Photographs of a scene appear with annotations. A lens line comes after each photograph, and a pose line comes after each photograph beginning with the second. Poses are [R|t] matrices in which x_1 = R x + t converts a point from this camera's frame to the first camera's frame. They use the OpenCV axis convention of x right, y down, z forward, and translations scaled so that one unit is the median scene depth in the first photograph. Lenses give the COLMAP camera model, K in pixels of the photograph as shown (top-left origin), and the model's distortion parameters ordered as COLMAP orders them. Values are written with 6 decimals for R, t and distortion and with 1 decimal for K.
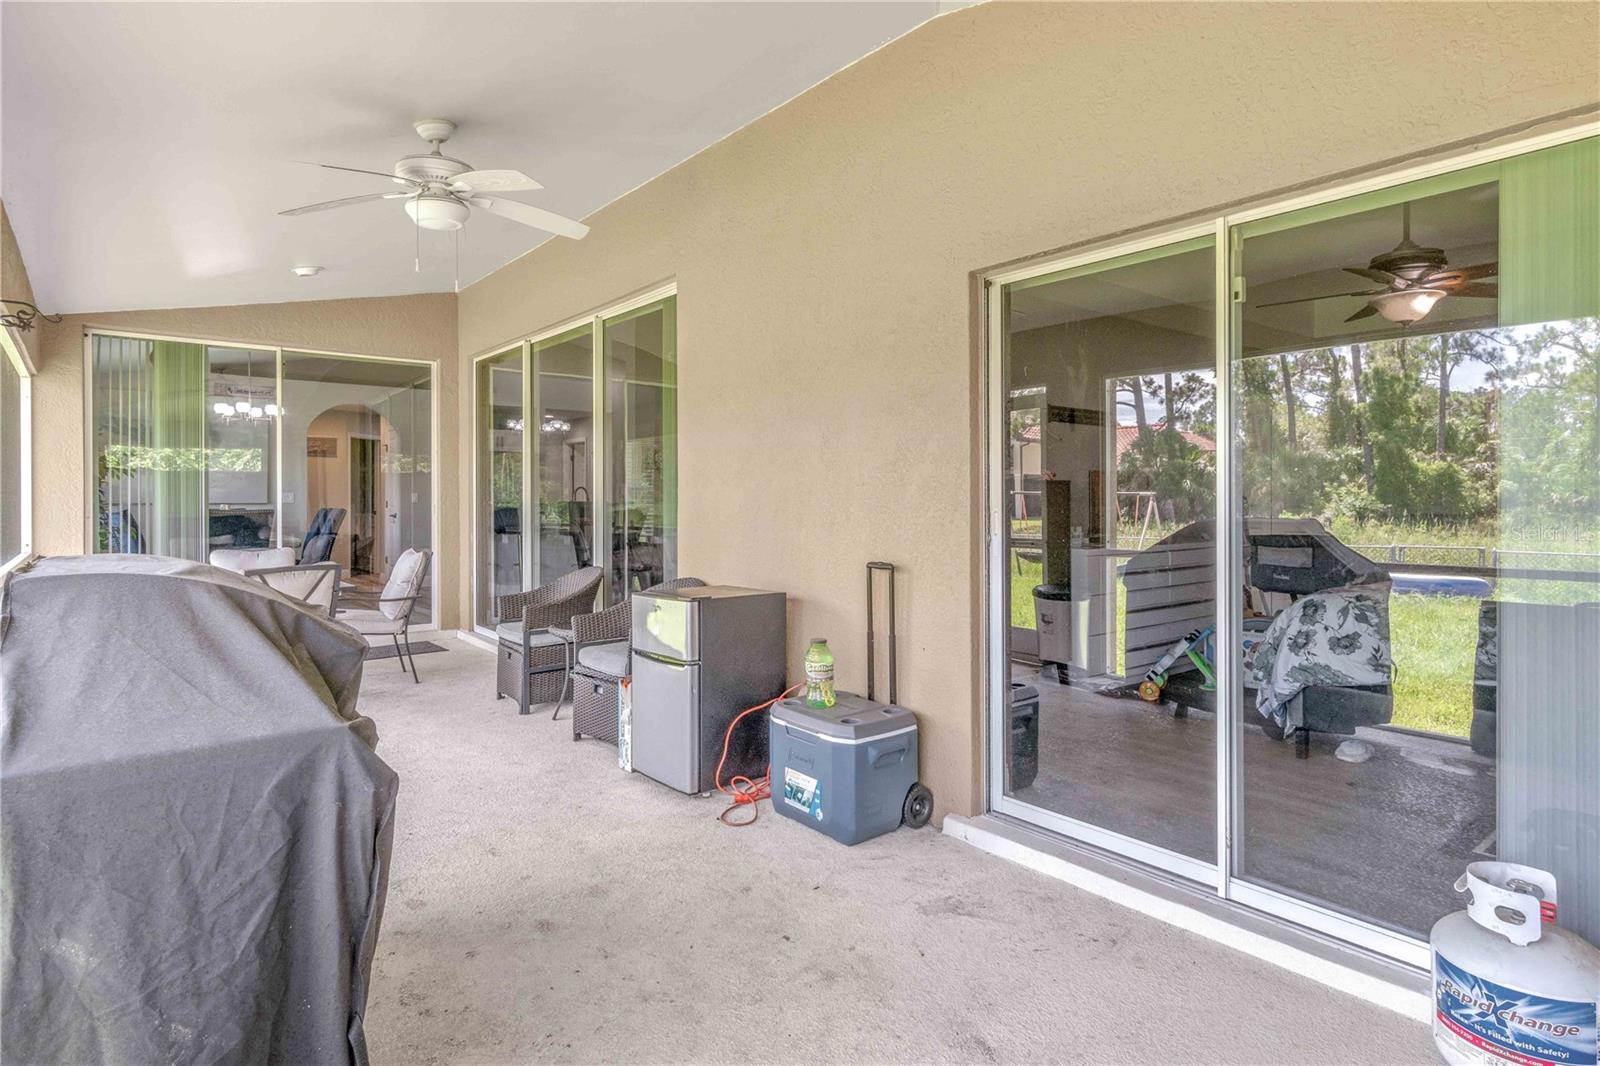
lens RADIAL K [[872.3, 0, 801.2], [0, 872.3, 517.5], [0, 0, 1]] dist [0.001732, 0.002999]
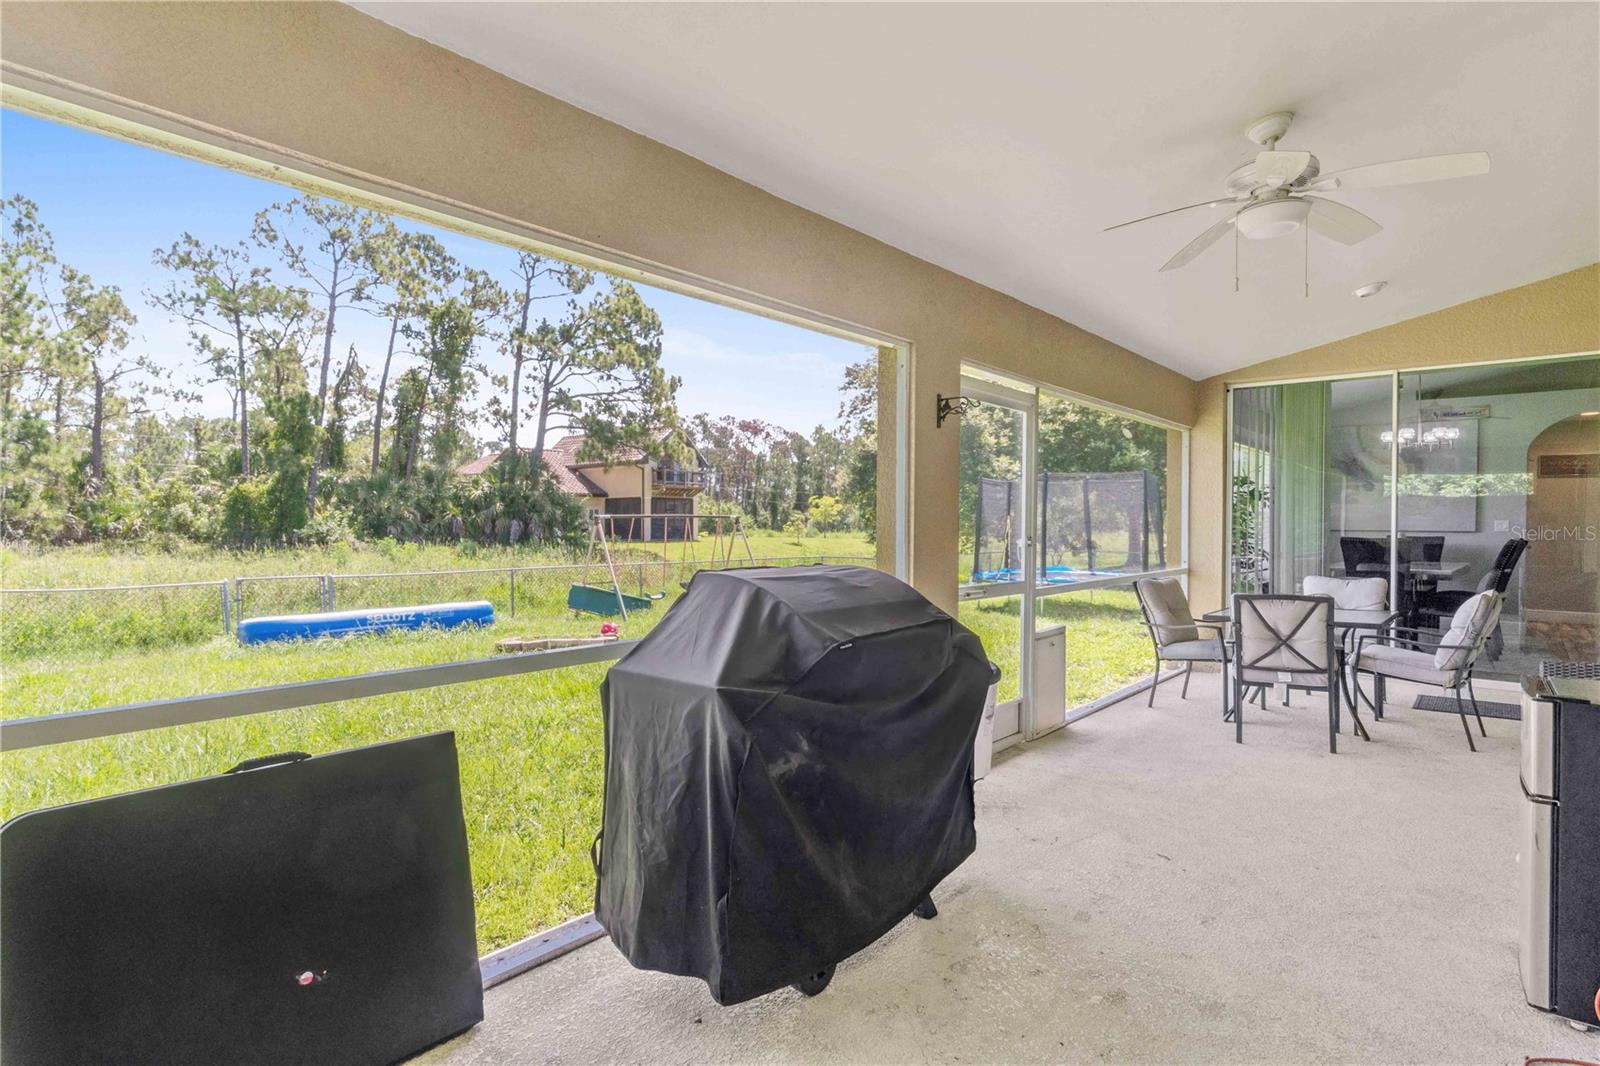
lens RADIAL K [[842.3, 0, 803.9], [0, 842.3, 526.7], [0, 0, 1]] dist [0.004437, 0.002044]
pose [[0.192372, 0.005017, -0.981309, 0.372188], [-0.023653, 0.999720, 0.000474, -0.013837], [0.981037, 0.023120, 0.192437, 0.362418]]
